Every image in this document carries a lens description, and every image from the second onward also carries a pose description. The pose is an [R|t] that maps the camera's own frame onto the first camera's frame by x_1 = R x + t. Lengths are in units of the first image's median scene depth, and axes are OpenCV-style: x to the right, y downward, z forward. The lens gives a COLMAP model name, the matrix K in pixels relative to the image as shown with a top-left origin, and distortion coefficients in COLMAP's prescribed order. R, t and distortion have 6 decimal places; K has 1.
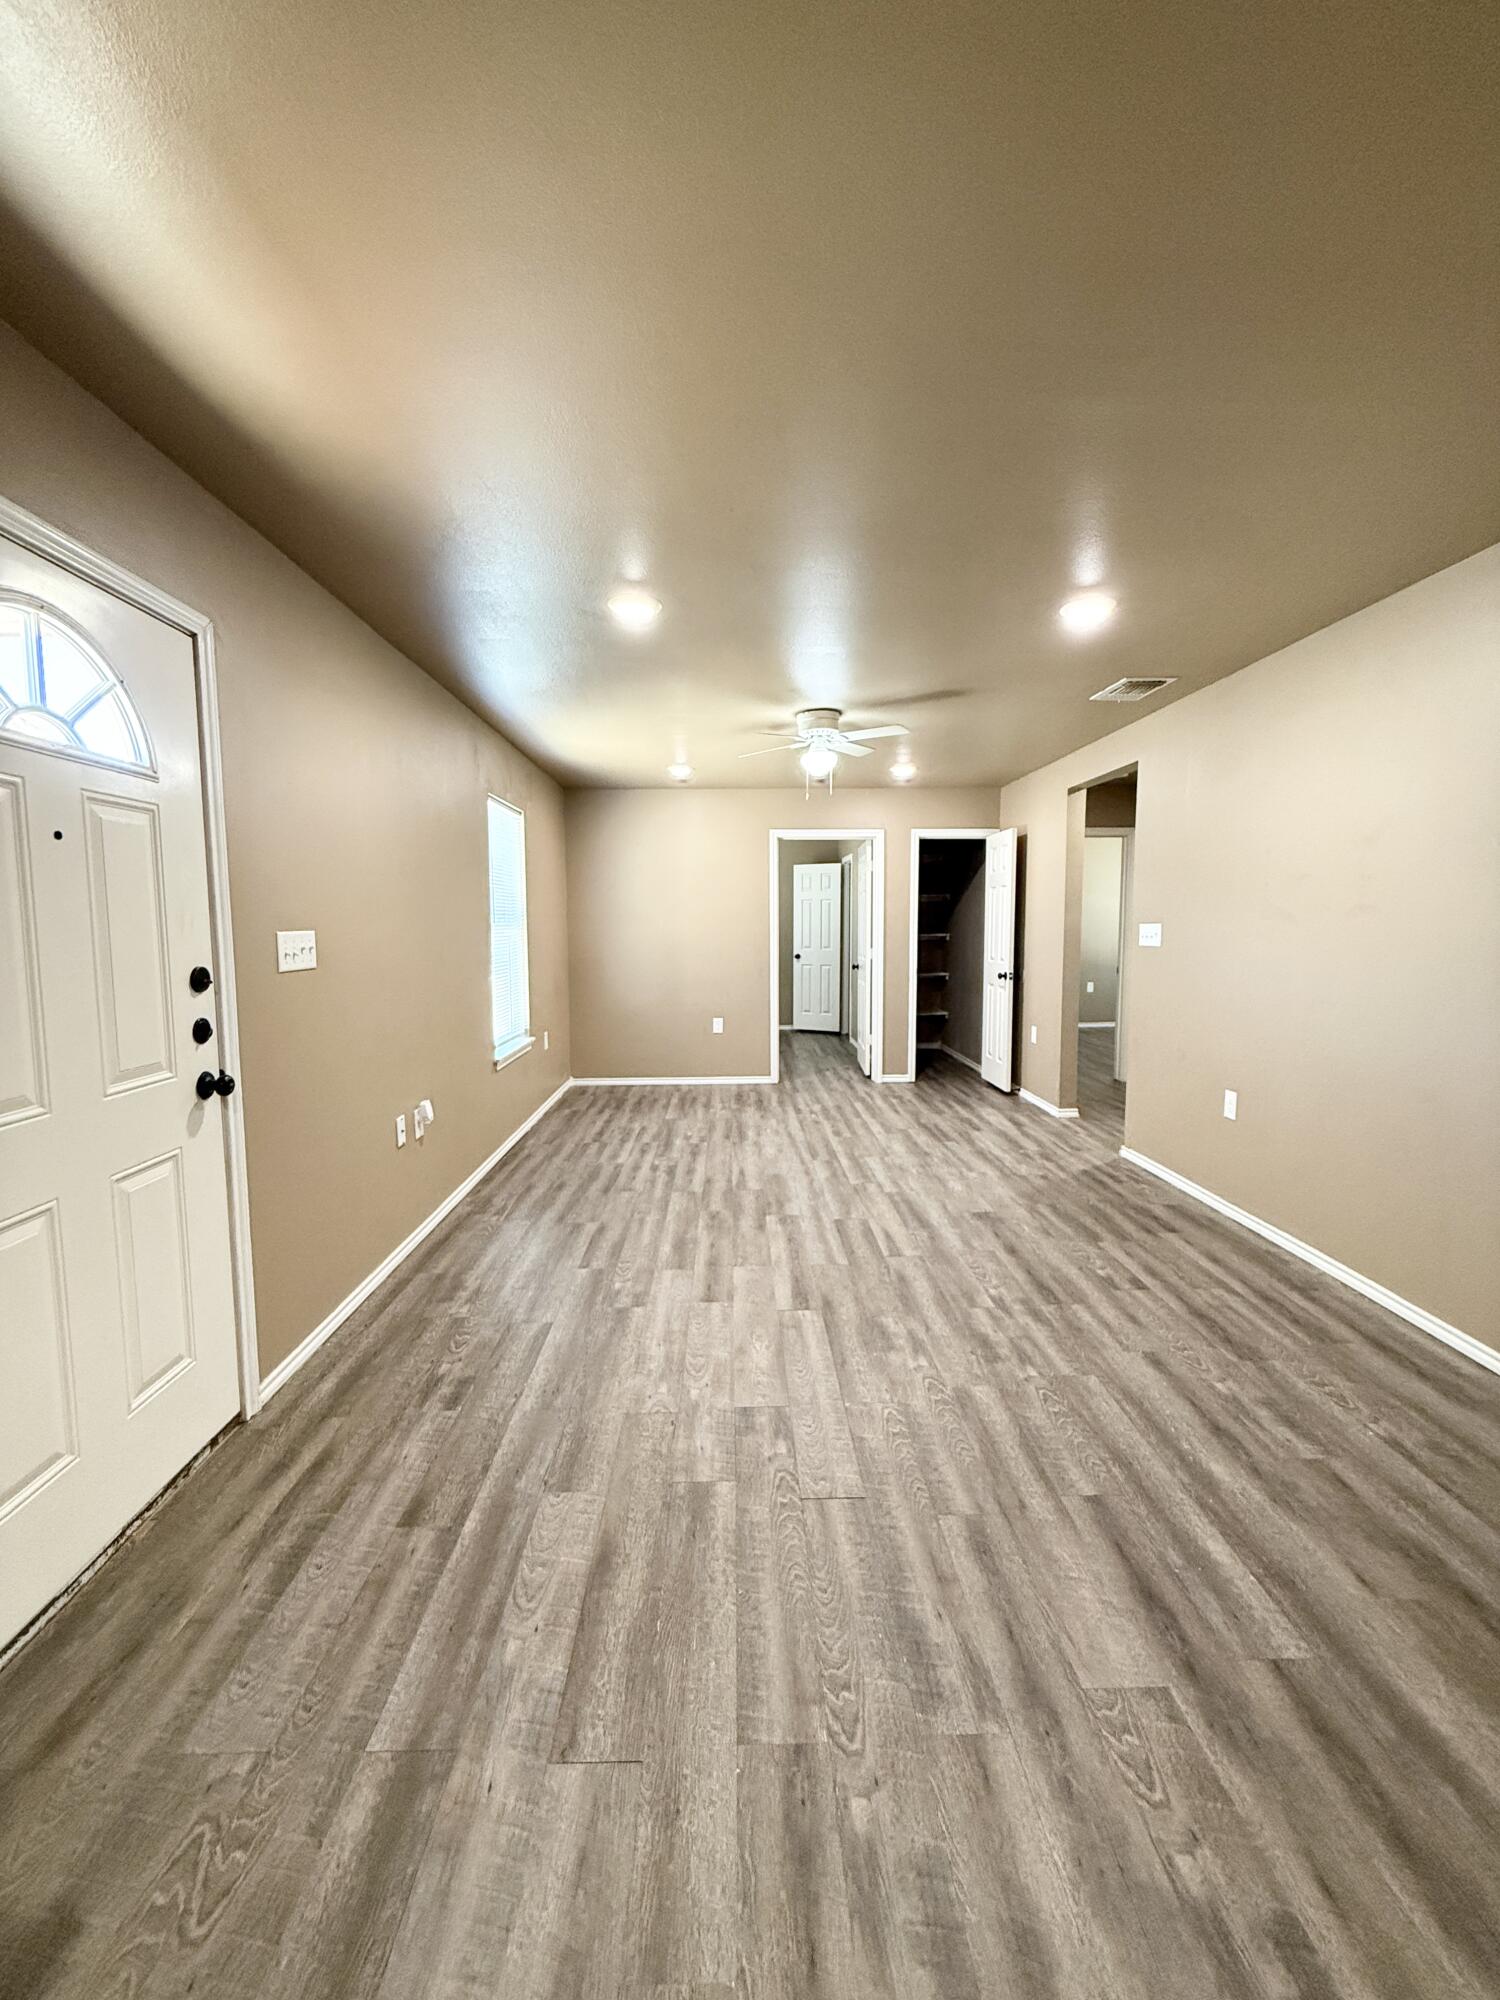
lens RADIAL K [[802.0, 0, 747.3], [0, 802.0, 989.8], [0, 0, 1]] dist [-0.000933, 0.000152]
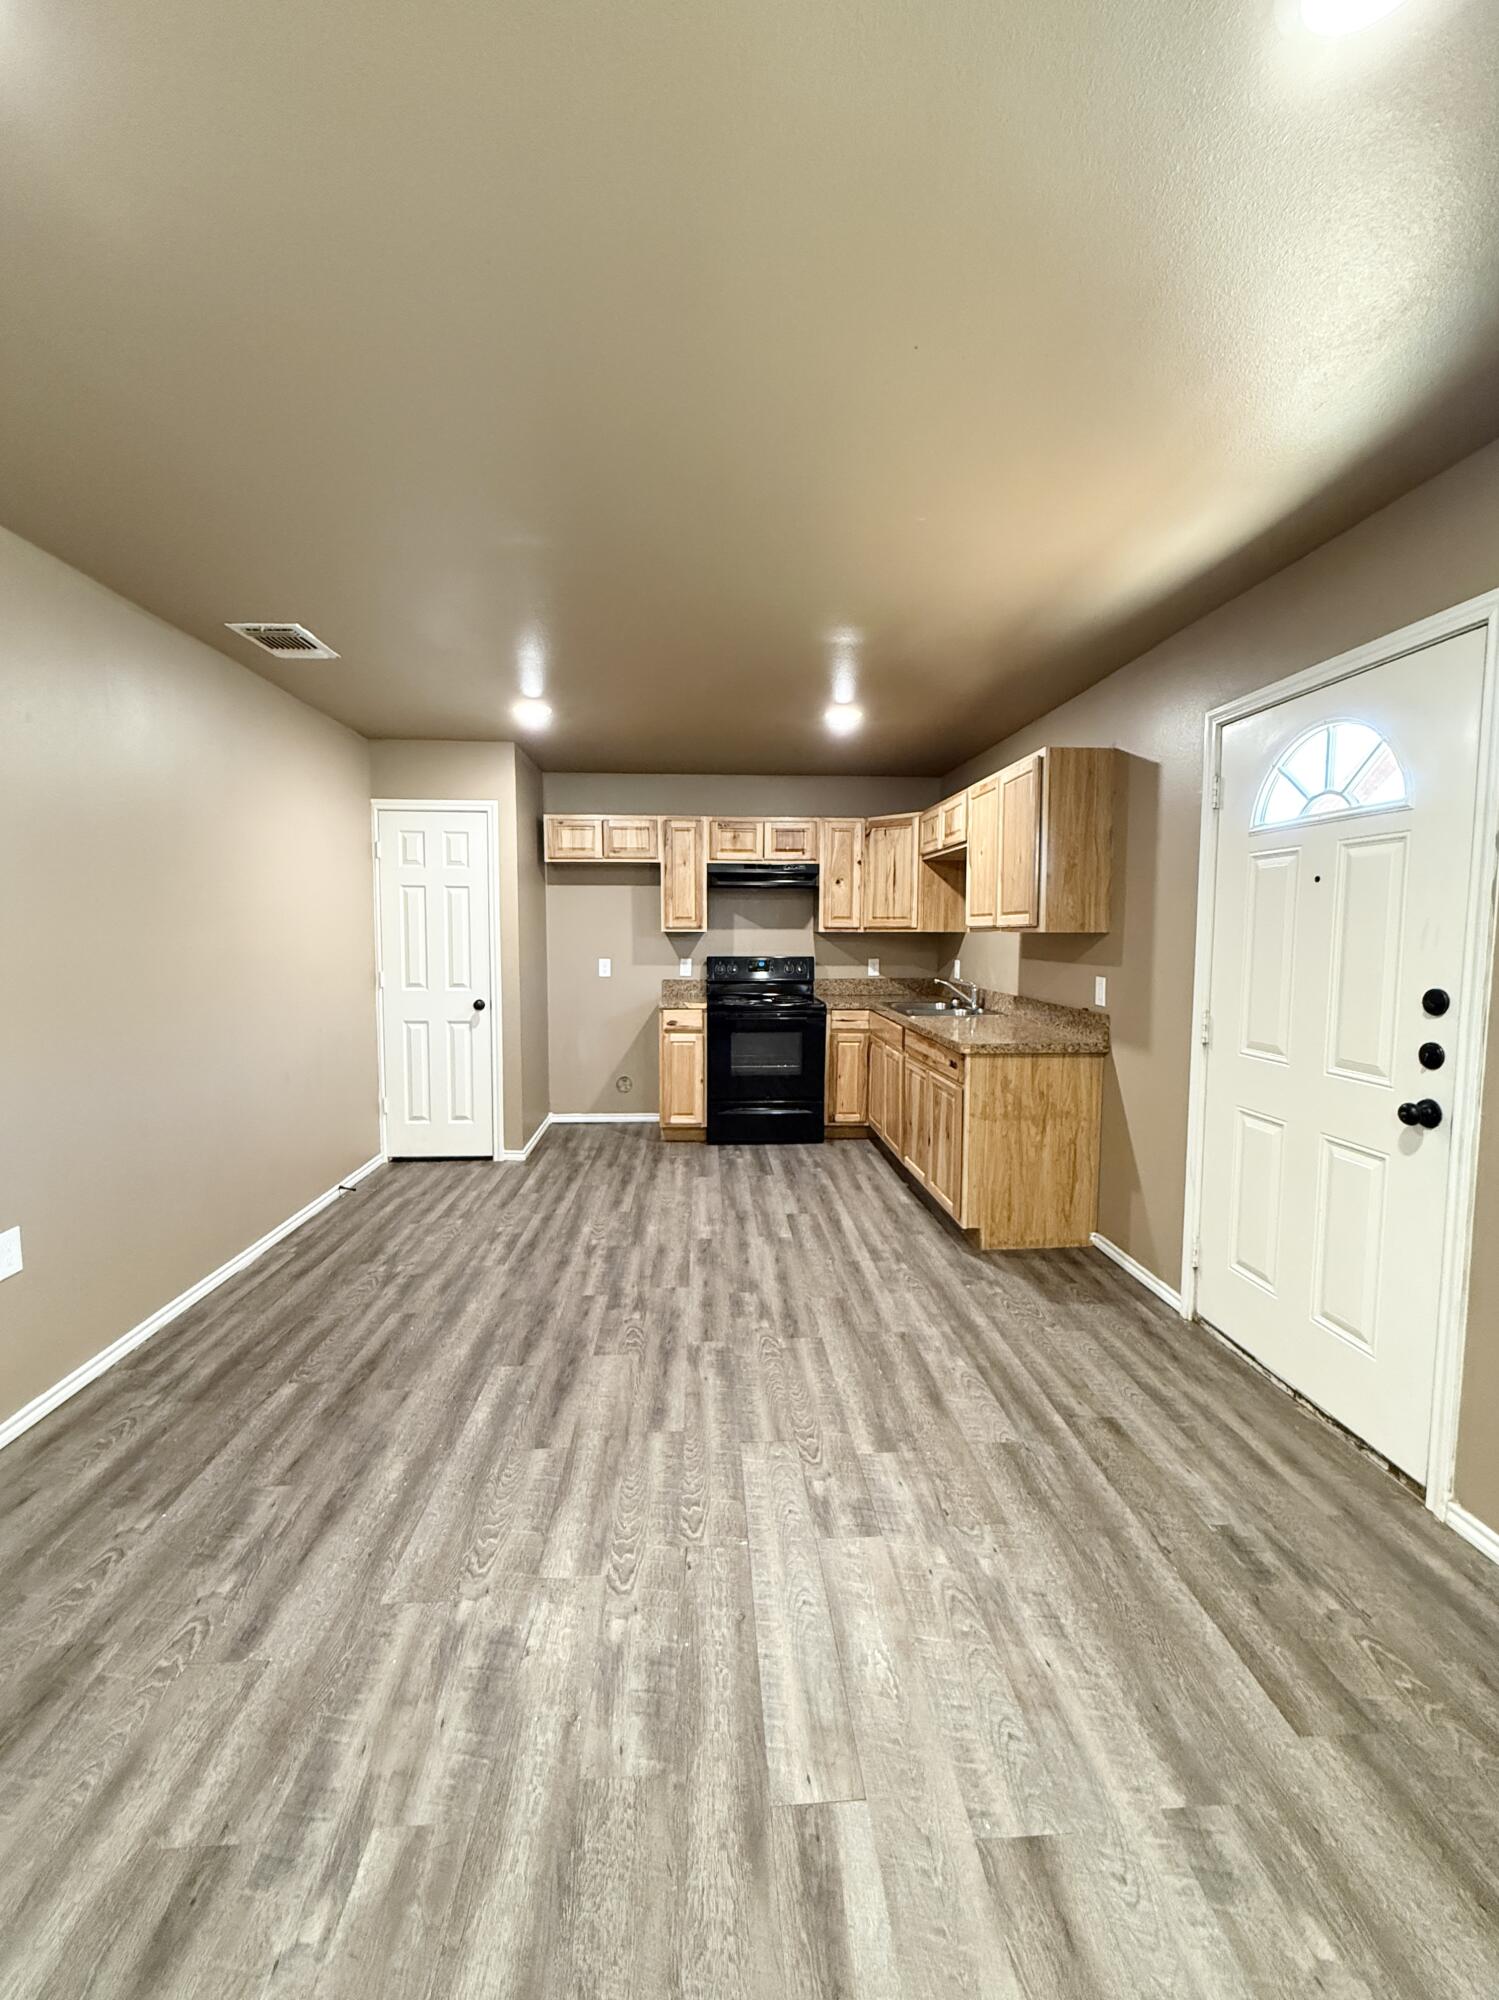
lens RADIAL K [[802.0, 0, 746.6], [0, 802.0, 999.4], [0, 0, 1]] dist [-0.000933, 0.000152]
pose [[-0.999315, 0.004823, -0.036698, 0.166590], [-0.001464, 0.985549, 0.169384, -0.175406], [0.036985, 0.169322, -0.984867, 1.904070]]
